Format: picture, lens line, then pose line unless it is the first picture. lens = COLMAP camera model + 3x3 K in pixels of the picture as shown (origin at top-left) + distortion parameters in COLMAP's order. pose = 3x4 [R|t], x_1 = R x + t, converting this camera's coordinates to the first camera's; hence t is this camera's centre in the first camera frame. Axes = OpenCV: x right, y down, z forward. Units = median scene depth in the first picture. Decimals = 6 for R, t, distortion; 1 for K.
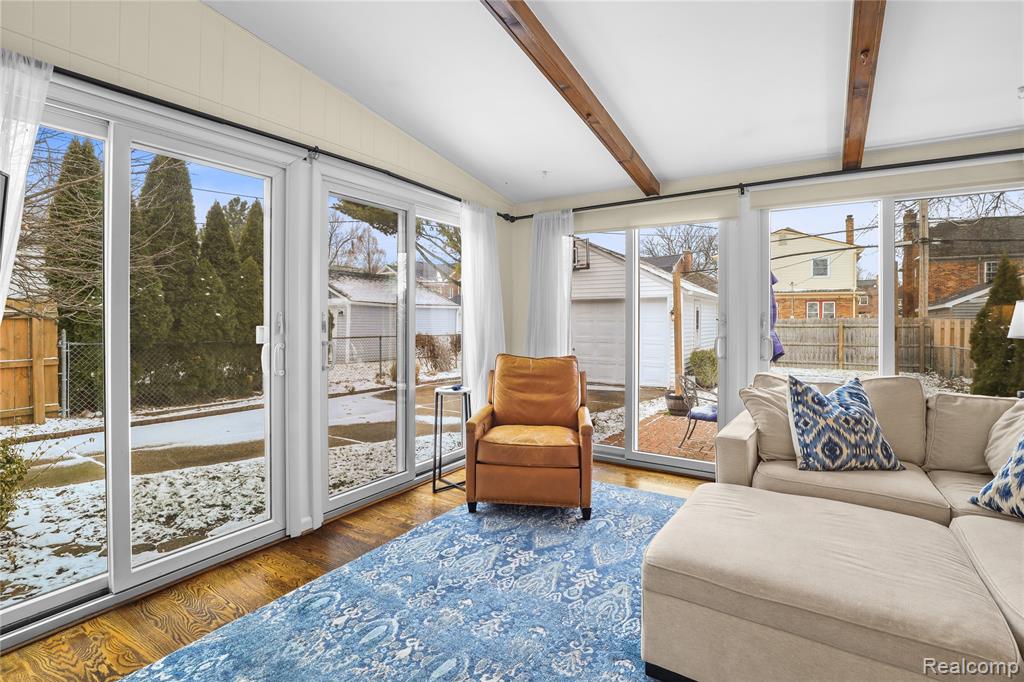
lens RADIAL K [[478.5, 0, 514.9], [0, 478.5, 326.3], [0, 0, 1]] dist [-0.033175, 0.006071]
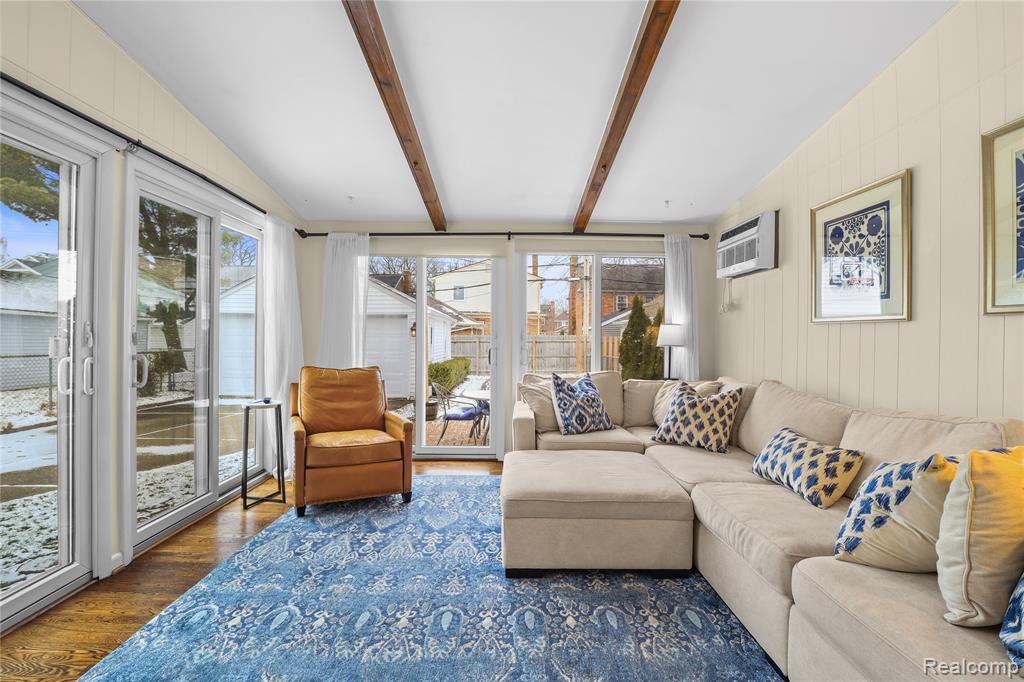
lens RADIAL K [[470.4, 0, 513.1], [0, 470.4, 344.5], [0, 0, 1]] dist [-0.034210, 0.005958]
pose [[0.834829, -0.004246, 0.550493, -0.303234], [0.001854, 0.999986, 0.004902, 0.009252], [-0.550506, -0.003072, 0.834825, -0.129836]]
